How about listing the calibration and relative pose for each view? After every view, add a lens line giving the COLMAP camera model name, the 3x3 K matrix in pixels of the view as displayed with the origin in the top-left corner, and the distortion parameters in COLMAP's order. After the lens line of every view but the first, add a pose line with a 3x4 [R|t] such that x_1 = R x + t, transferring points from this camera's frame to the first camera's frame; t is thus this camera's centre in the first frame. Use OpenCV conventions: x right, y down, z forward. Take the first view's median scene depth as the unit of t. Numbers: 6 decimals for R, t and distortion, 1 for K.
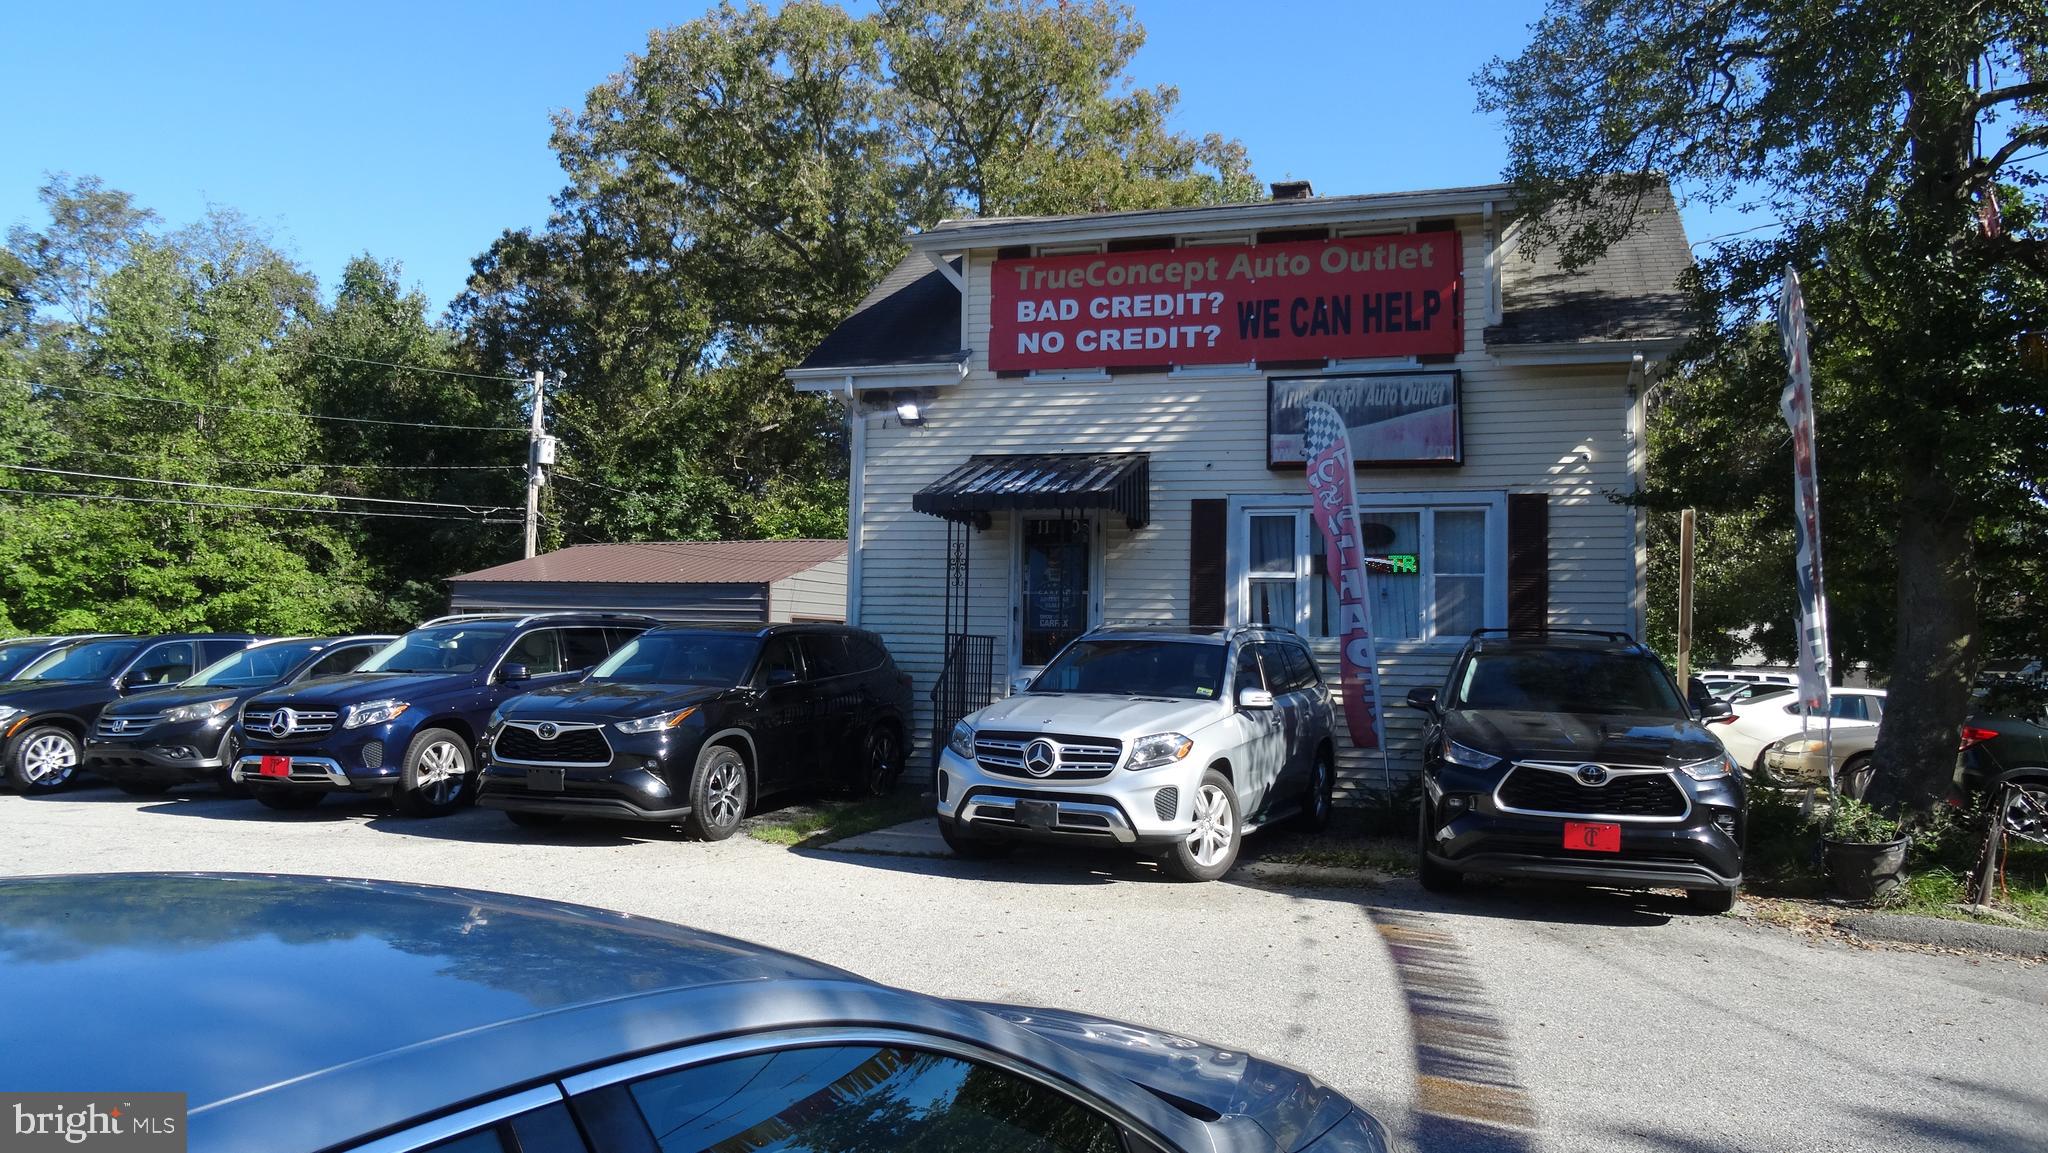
lens RADIAL K [[1454.6, 0, 1024.0], [0, 1454.6, 576.5], [0, 0, 1]] dist [-0.008586, 0.000864]
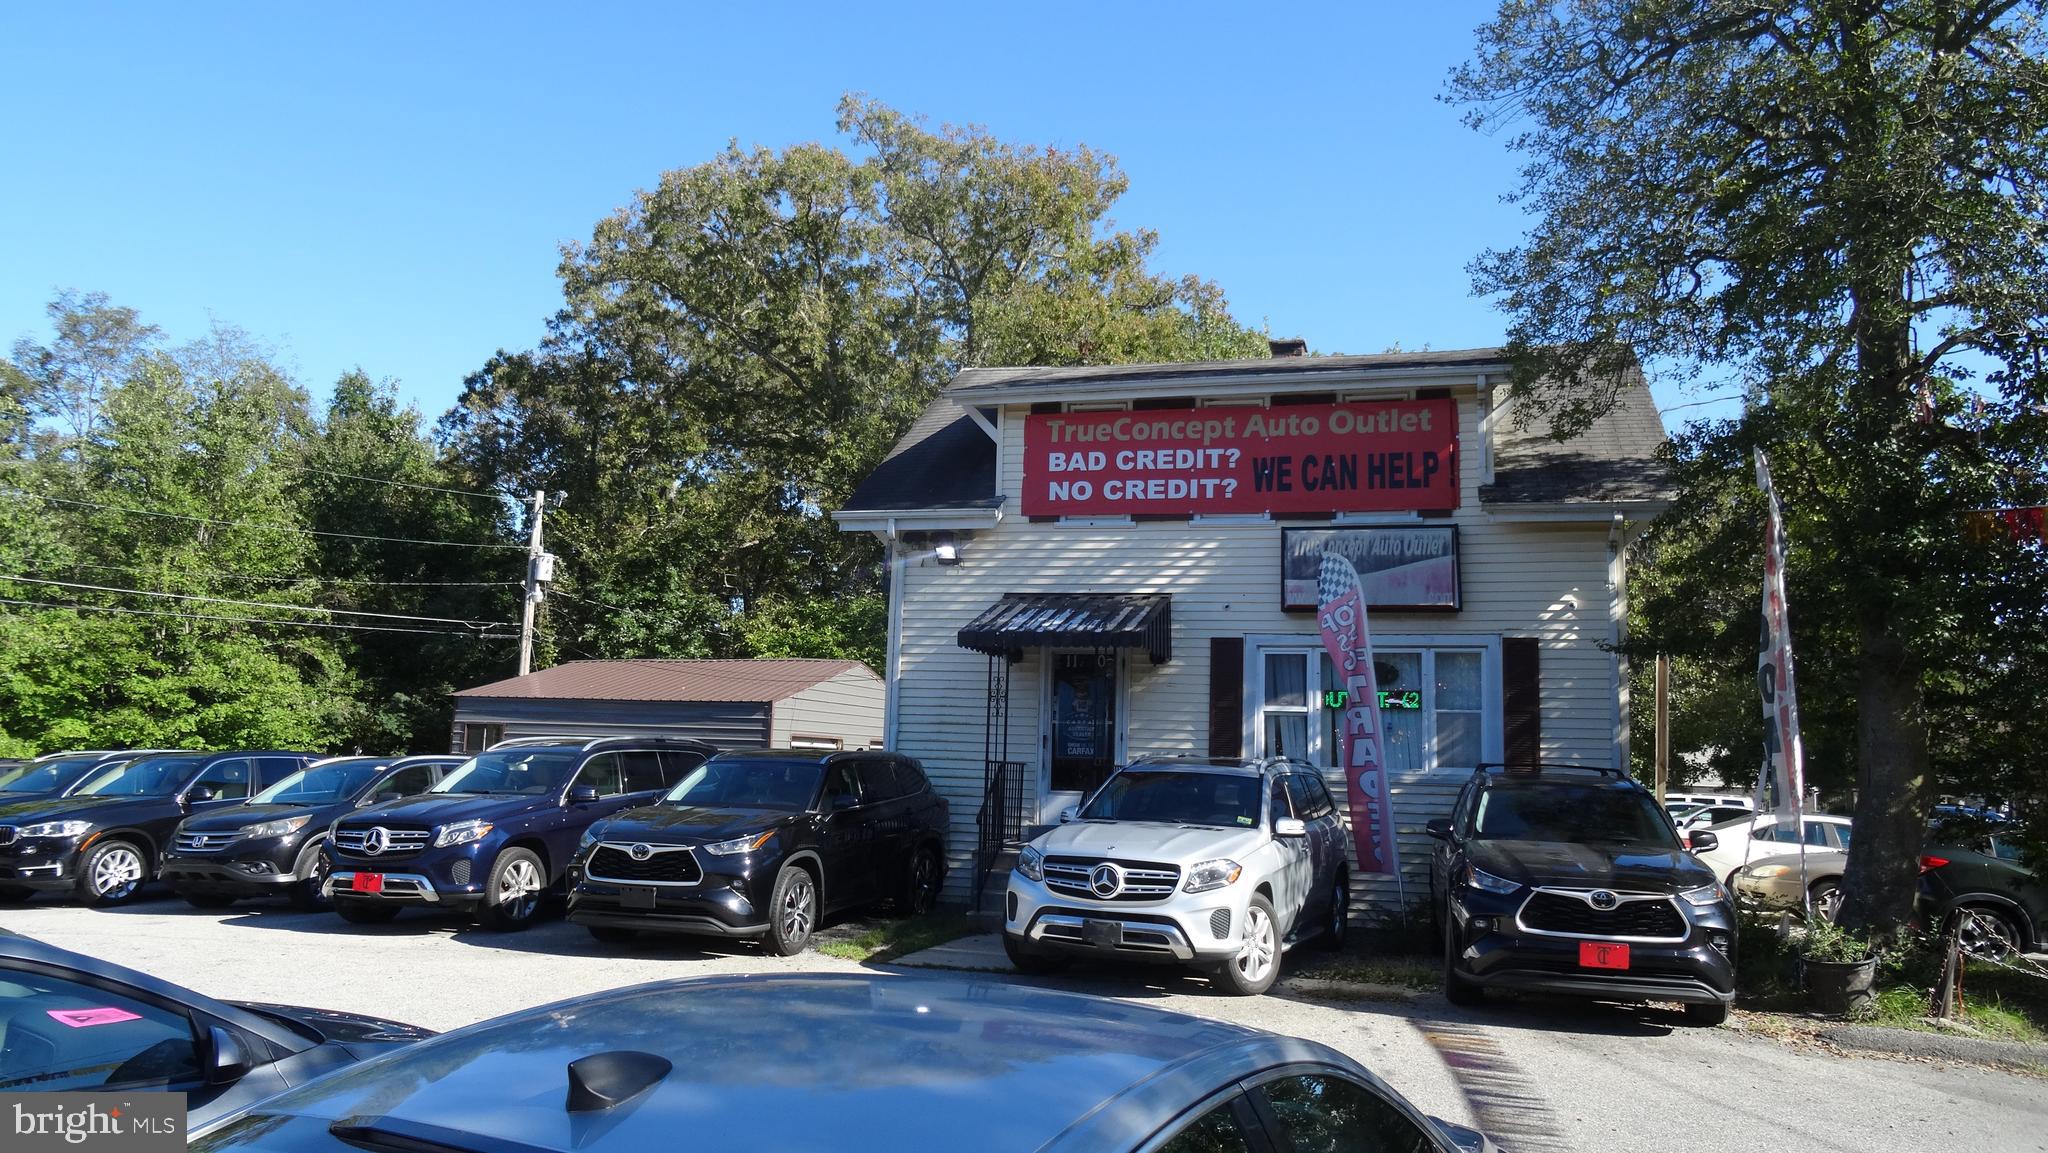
lens RADIAL K [[1455.2, 0, 1024.0], [0, 1455.2, 576.5], [0, 0, 1]] dist [-0.009378, -0.000405]
pose [[0.999434, 0.013138, 0.030957, -0.057707], [-0.010720, 0.996972, -0.077014, -0.013448], [-0.031876, 0.076639, 0.996549, -0.078510]]
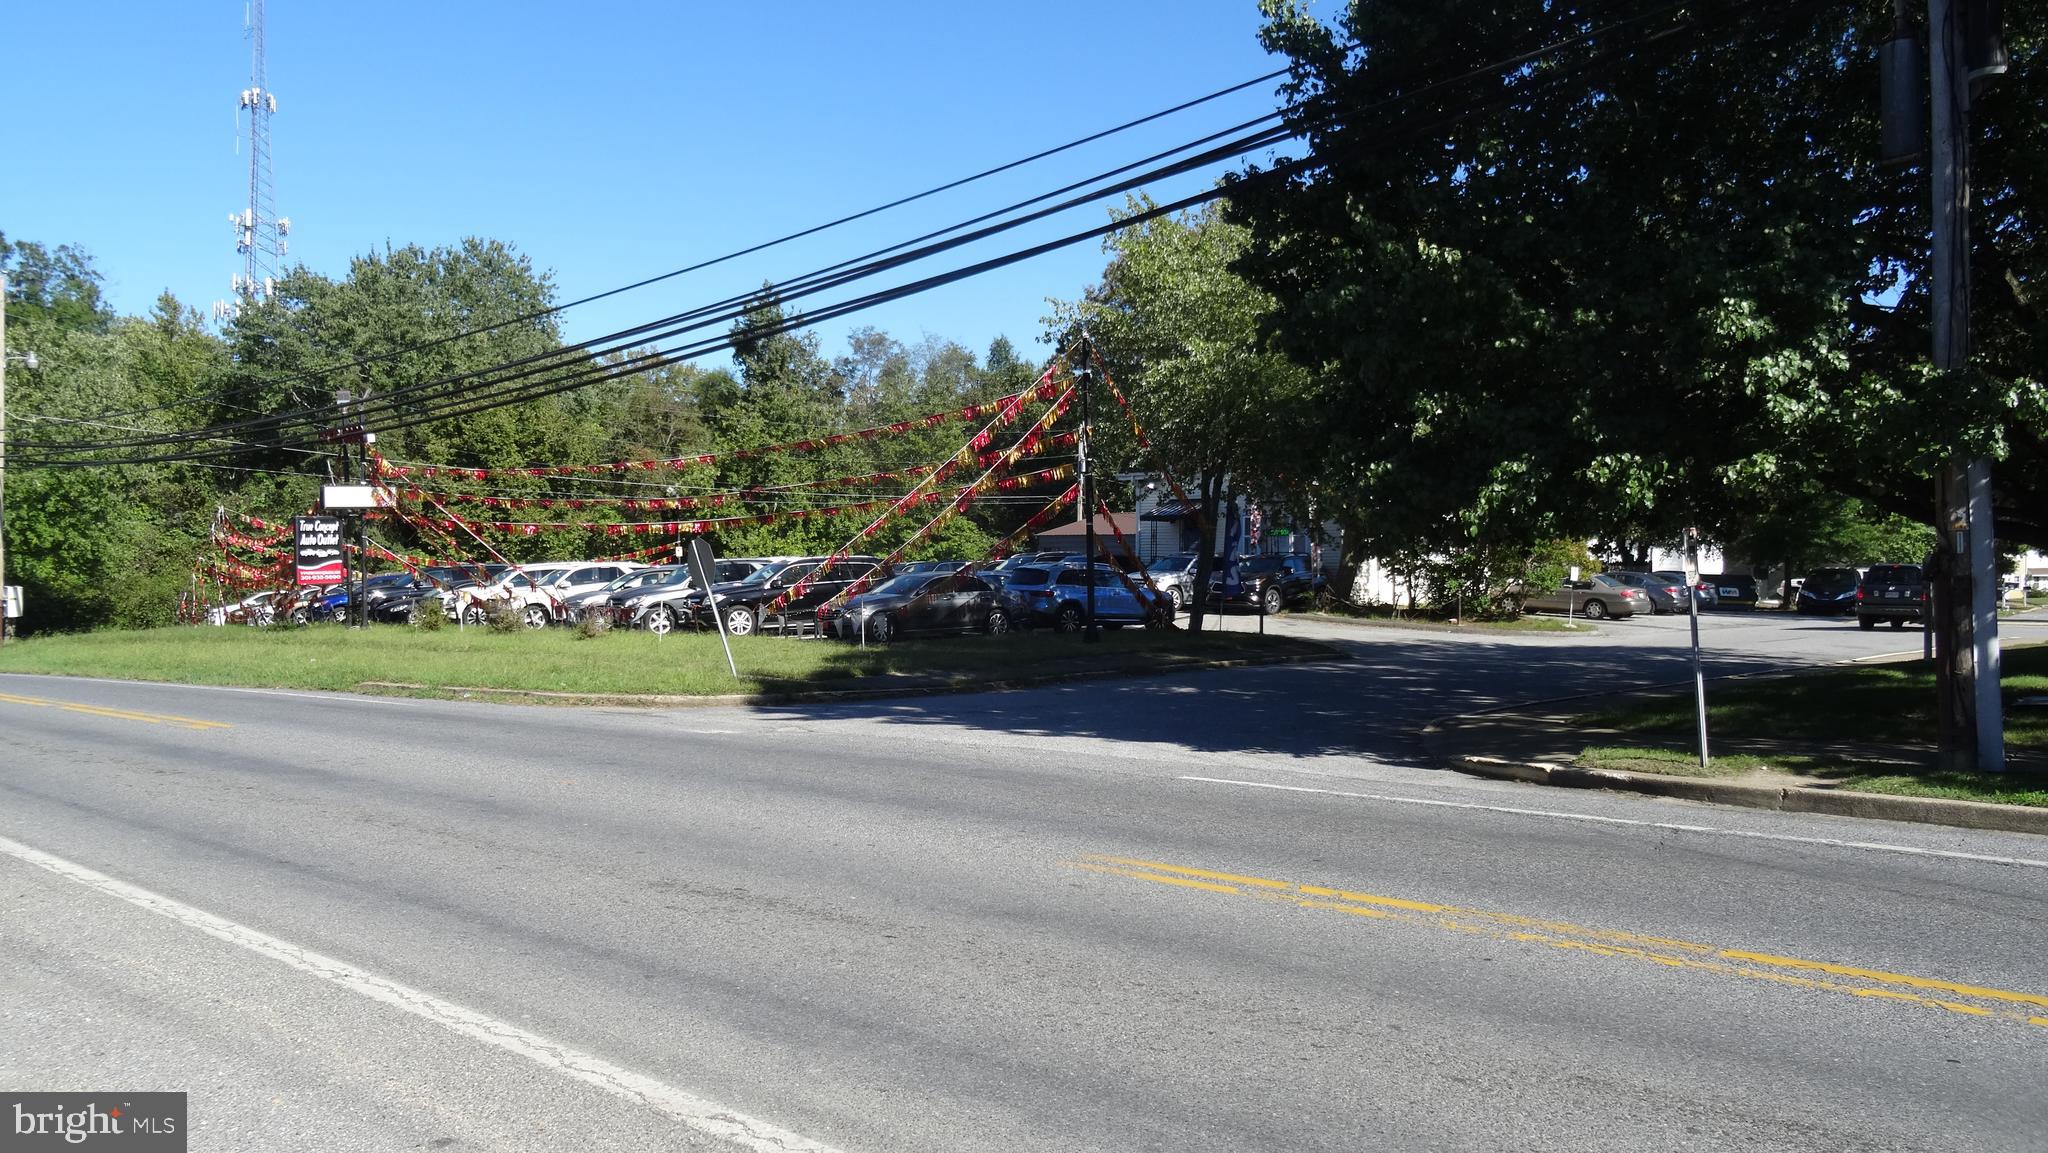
lens RADIAL K [[1455.2, 0, 1024.0], [0, 1455.2, 576.5], [0, 0, 1]] dist [-0.009378, -0.000405]
pose [[0.913016, -0.008543, -0.407835, 0.981102], [0.029359, 0.998564, 0.044808, -0.072559], [0.406866, -0.052884, 0.911956, -2.076564]]
